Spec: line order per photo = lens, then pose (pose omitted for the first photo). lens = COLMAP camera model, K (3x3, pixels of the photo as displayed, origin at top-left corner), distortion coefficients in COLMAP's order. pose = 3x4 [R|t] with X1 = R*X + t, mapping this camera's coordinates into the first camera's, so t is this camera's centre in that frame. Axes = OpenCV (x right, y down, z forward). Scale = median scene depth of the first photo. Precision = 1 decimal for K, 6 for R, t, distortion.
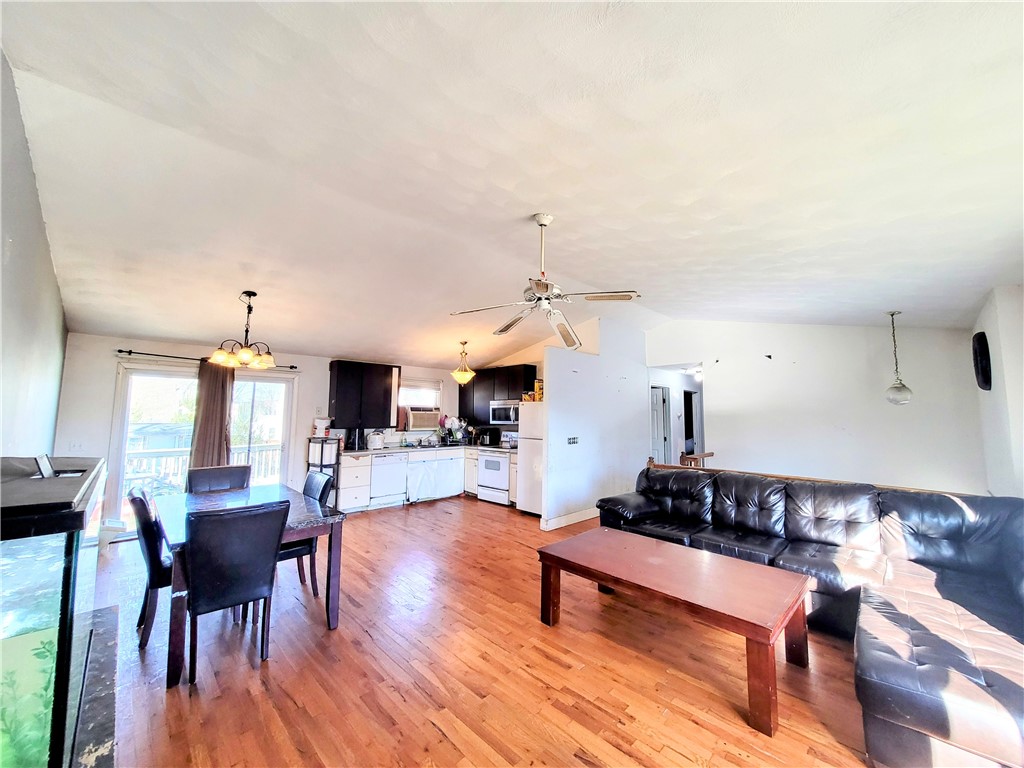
lens RADIAL K [[401.1, 0, 518.5], [0, 401.1, 376.7], [0, 0, 1]] dist [-0.003703, -0.000106]
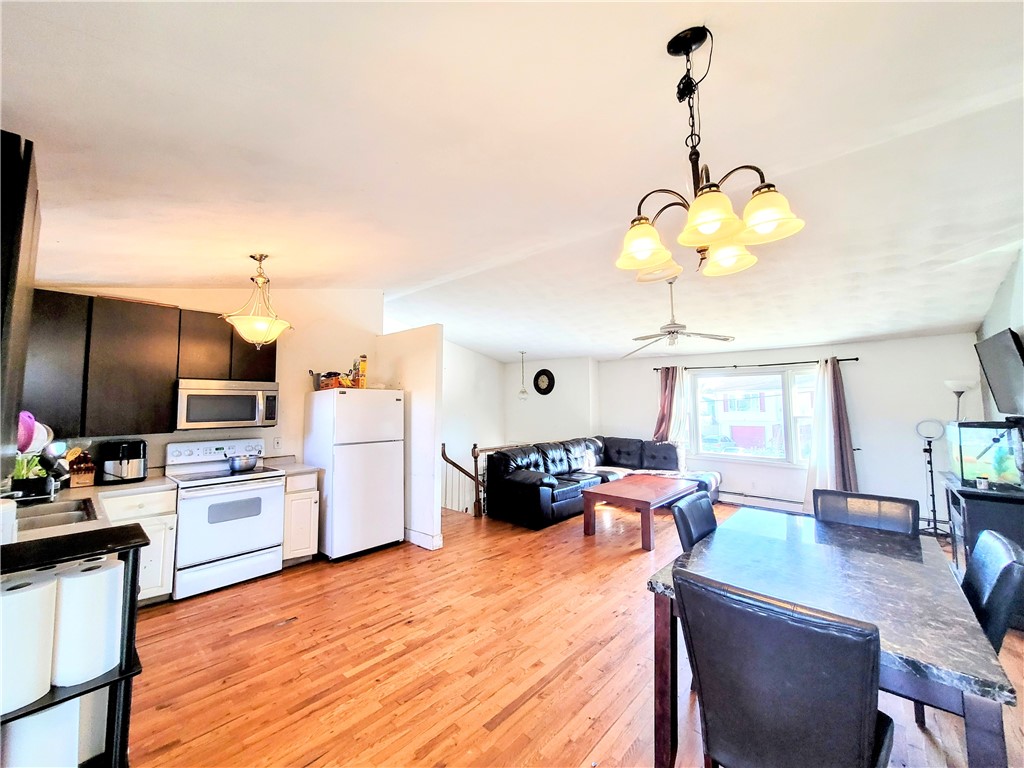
lens RADIAL K [[401.1, 0, 518.5], [0, 401.1, 376.7], [0, 0, 1]] dist [-0.003703, -0.000106]
pose [[-0.069131, 0.065024, 0.995486, -0.628520], [-0.091938, 0.993212, -0.071260, 0.062107], [-0.993362, -0.096449, -0.062684, 0.736836]]
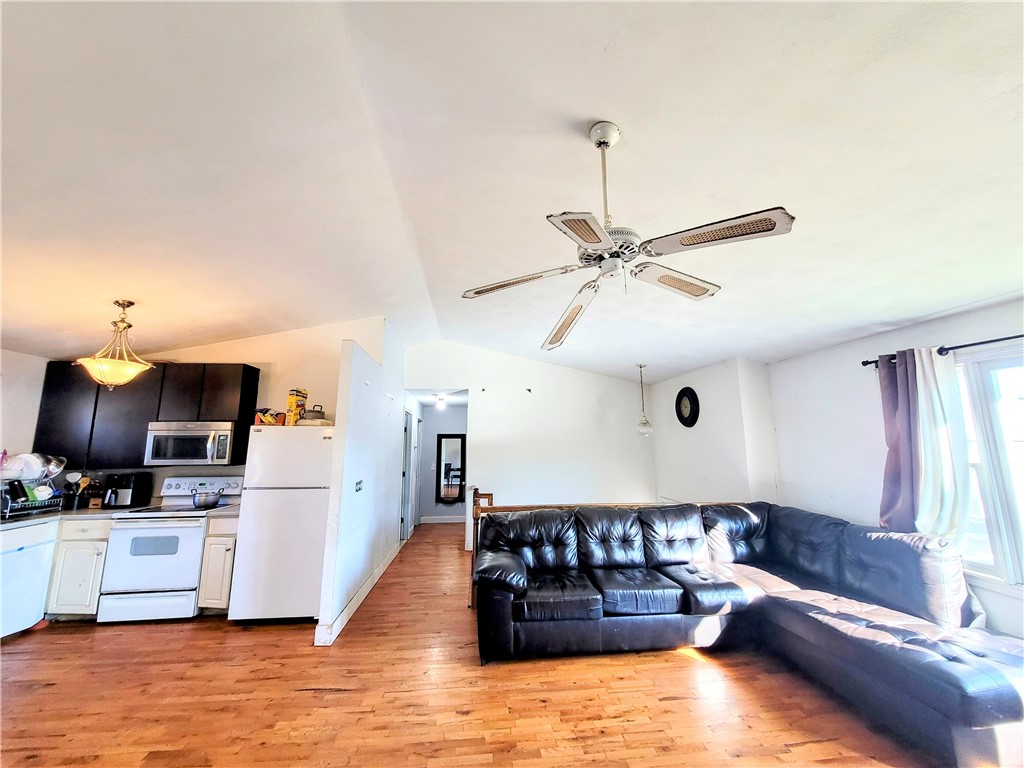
lens RADIAL K [[401.1, 0, 518.5], [0, 401.1, 376.7], [0, 0, 1]] dist [-0.003703, -0.000106]
pose [[0.624787, 0.122852, 0.771069, -0.207903], [-0.066640, 0.992331, -0.104107, 0.026040], [-0.777946, 0.013661, 0.628183, 0.319250]]
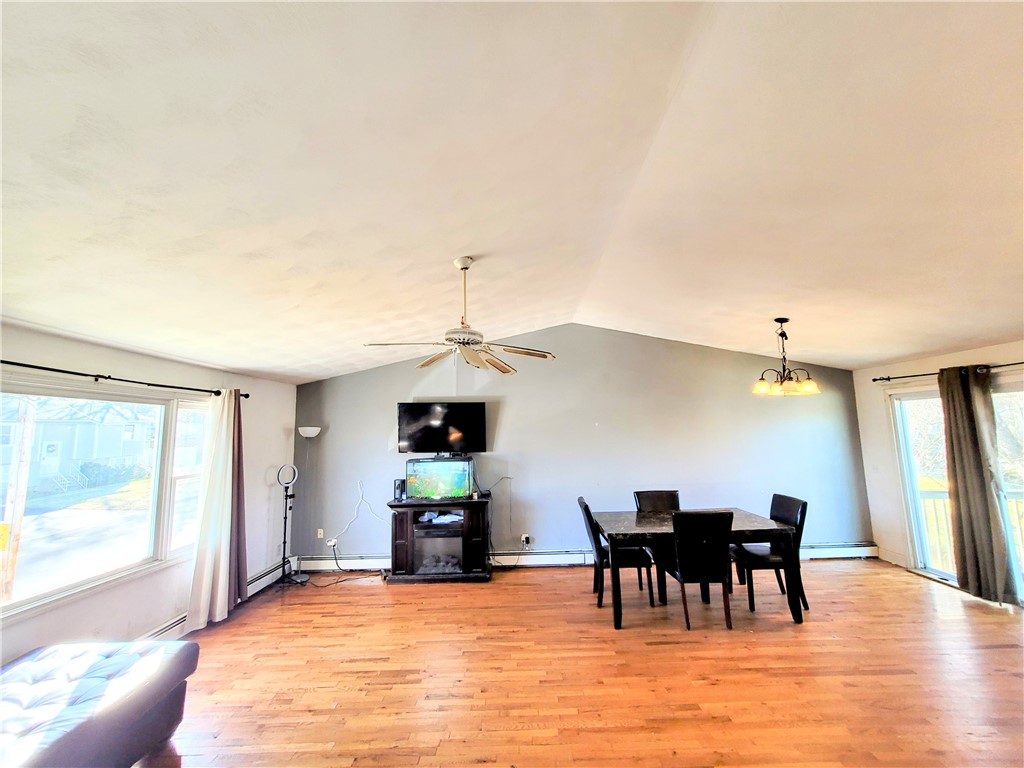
lens RADIAL K [[401.1, 0, 518.5], [0, 401.1, 376.7], [0, 0, 1]] dist [-0.003703, -0.000106]
pose [[-0.711617, -0.083649, -0.697570, 0.290160], [0.083251, 0.975852, -0.201947, 0.045081], [0.697618, -0.201782, -0.687469, 0.779572]]
